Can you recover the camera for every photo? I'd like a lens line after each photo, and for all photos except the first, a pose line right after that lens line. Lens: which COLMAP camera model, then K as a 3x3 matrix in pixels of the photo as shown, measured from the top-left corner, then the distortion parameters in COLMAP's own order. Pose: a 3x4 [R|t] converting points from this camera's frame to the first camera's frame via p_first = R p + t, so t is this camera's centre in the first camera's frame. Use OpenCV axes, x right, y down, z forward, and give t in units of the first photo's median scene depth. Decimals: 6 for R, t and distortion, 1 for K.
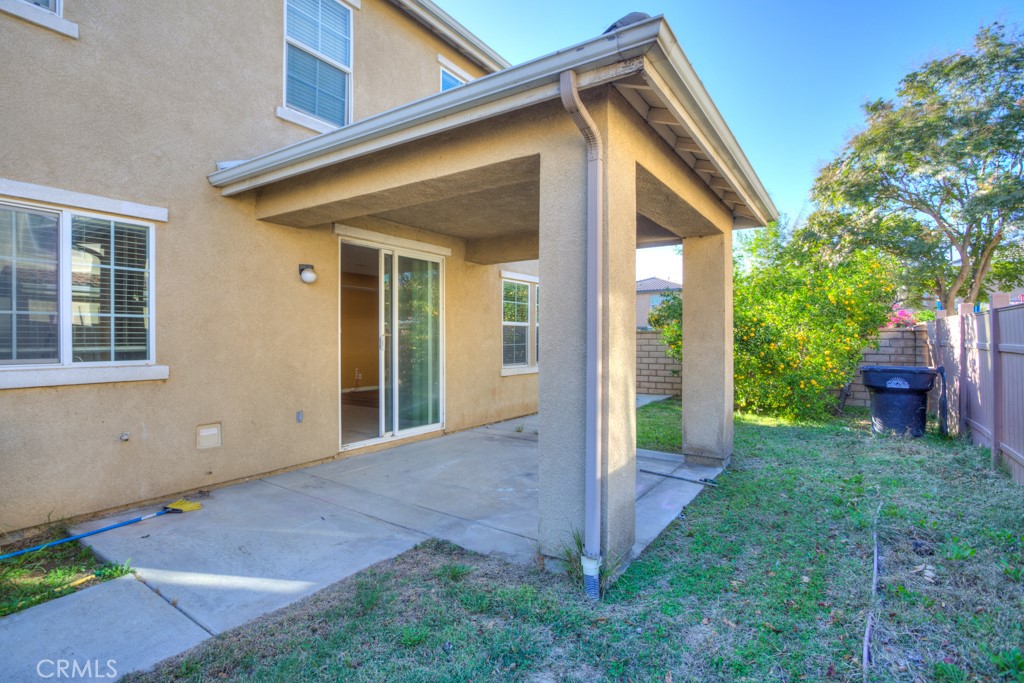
lens RADIAL K [[502.6, 0, 513.3], [0, 502.6, 338.5], [0, 0, 1]] dist [-0.019388, 0.003887]
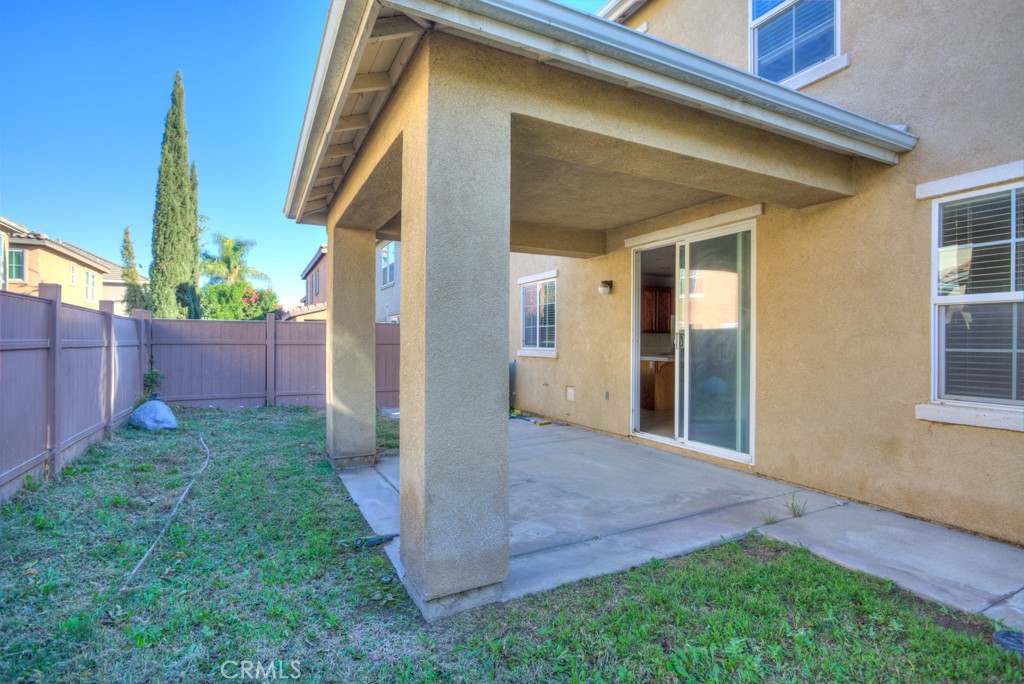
lens RADIAL K [[502.6, 0, 515.6], [0, 502.6, 342.8], [0, 0, 1]] dist [-0.019388, 0.003887]
pose [[-0.479180, 0.002579, -0.877713, 0.926617], [-0.004344, 0.999976, 0.005310, 0.010286], [0.877706, 0.006357, -0.479158, 1.531085]]
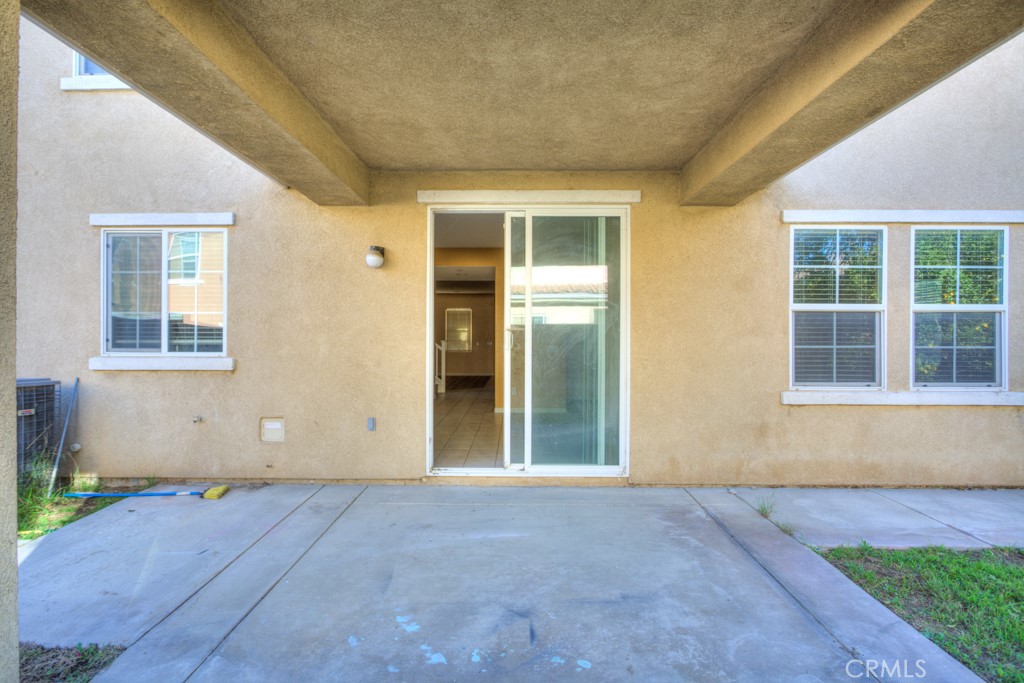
lens RADIAL K [[502.6, 0, 508.1], [0, 502.6, 336.8], [0, 0, 1]] dist [-0.019388, 0.003887]
pose [[0.545439, 0.005419, -0.838133, 0.456740], [-0.003474, 0.999985, 0.004205, 0.001385], [0.838143, 0.000618, 0.545450, 0.775689]]
